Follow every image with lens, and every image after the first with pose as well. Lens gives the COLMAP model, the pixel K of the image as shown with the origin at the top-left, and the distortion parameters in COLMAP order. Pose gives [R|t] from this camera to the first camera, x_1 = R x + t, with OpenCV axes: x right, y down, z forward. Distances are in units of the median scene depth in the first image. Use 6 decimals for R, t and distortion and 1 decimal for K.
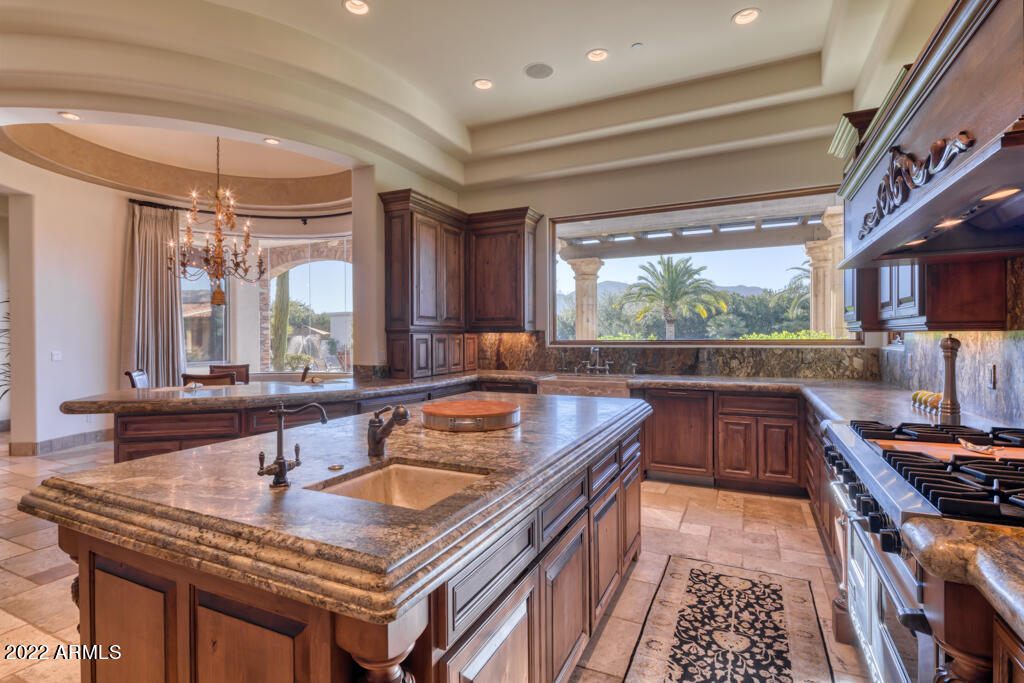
lens RADIAL K [[494.8, 0, 512.9], [0, 494.8, 339.1], [0, 0, 1]] dist [0.003210, -0.002387]
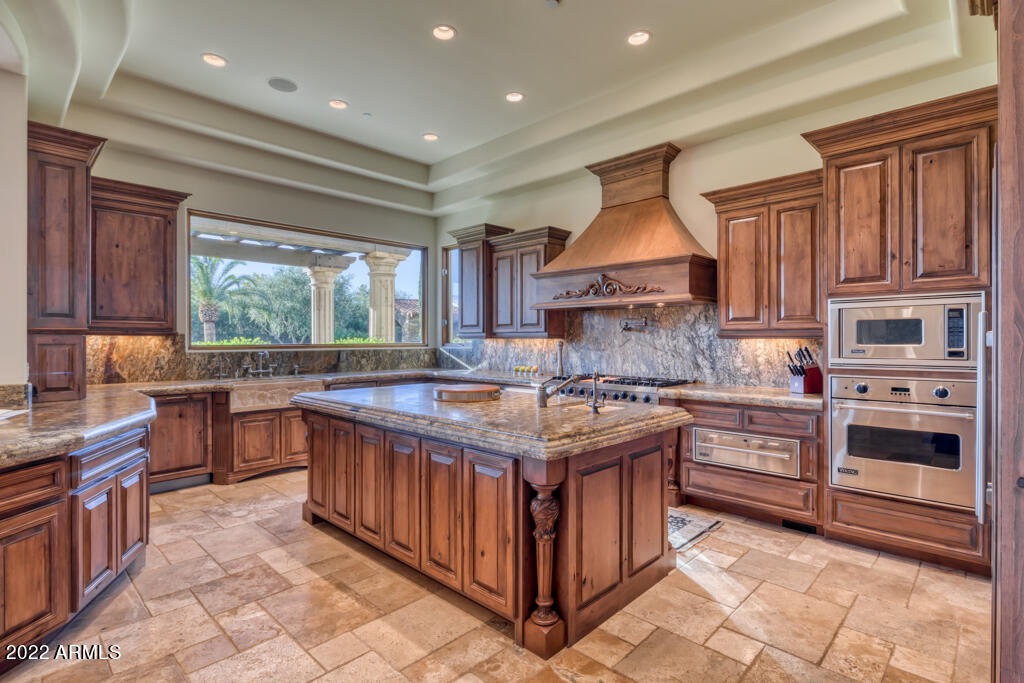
lens RADIAL K [[494.8, 0, 514.7], [0, 494.8, 339.8], [0, 0, 1]] dist [0.003210, -0.002387]
pose [[0.320904, 0.006014, 0.947093, -0.651219], [0.004749, 0.999957, -0.007959, 0.003162], [-0.947100, 0.007052, 0.320862, 0.175593]]
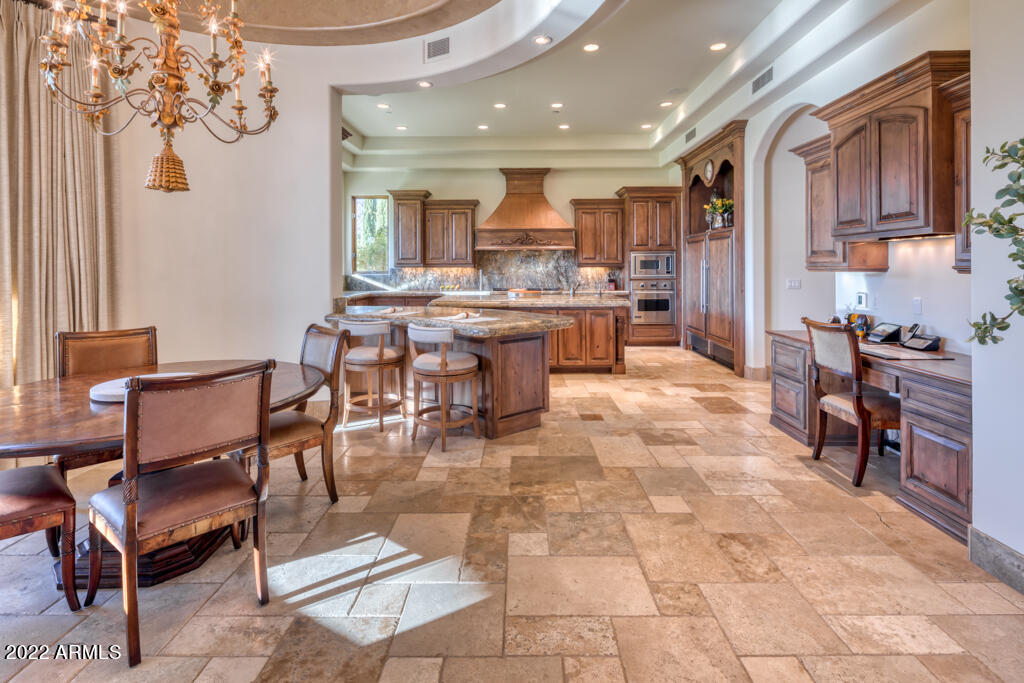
lens RADIAL K [[494.8, 0, 506.4], [0, 494.8, 272.2], [0, 0, 1]] dist [0.003210, -0.002387]
pose [[-0.411691, 0.000393, 0.911323, -1.254532], [0.012099, 0.999914, 0.005035, 0.001554], [-0.911243, 0.013099, -0.411660, 1.059489]]
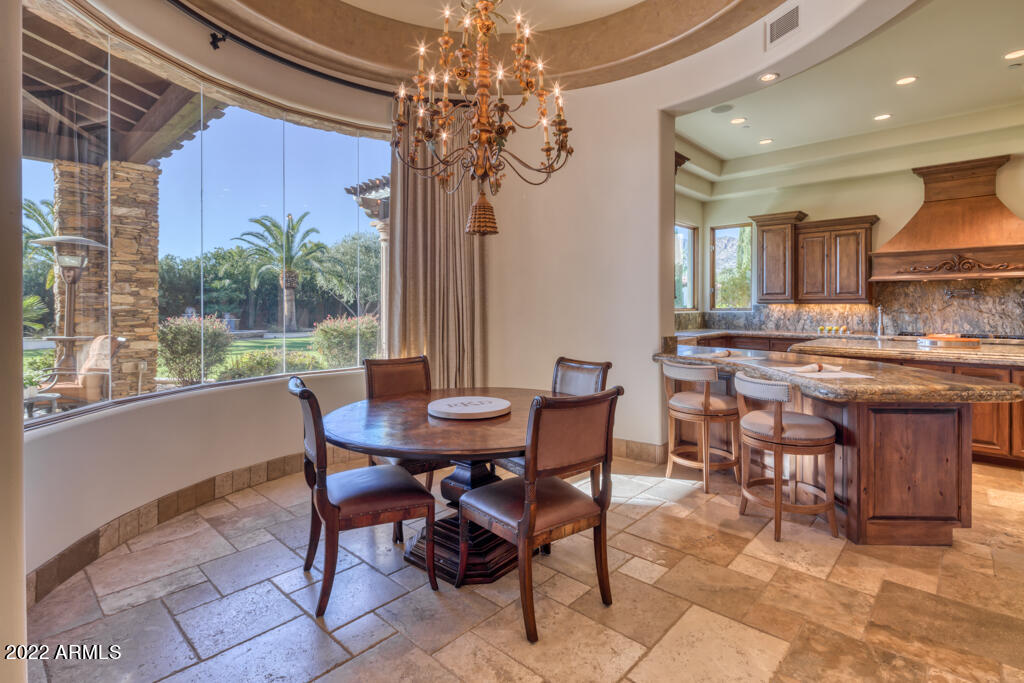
lens RADIAL K [[494.8, 0, 517.1], [0, 494.8, 309.3], [0, 0, 1]] dist [0.003210, -0.002387]
pose [[0.294514, -0.001795, 0.955645, -1.179306], [0.005112, 0.999987, 0.000303, 0.001545], [-0.955633, 0.004796, 0.294520, 0.960430]]
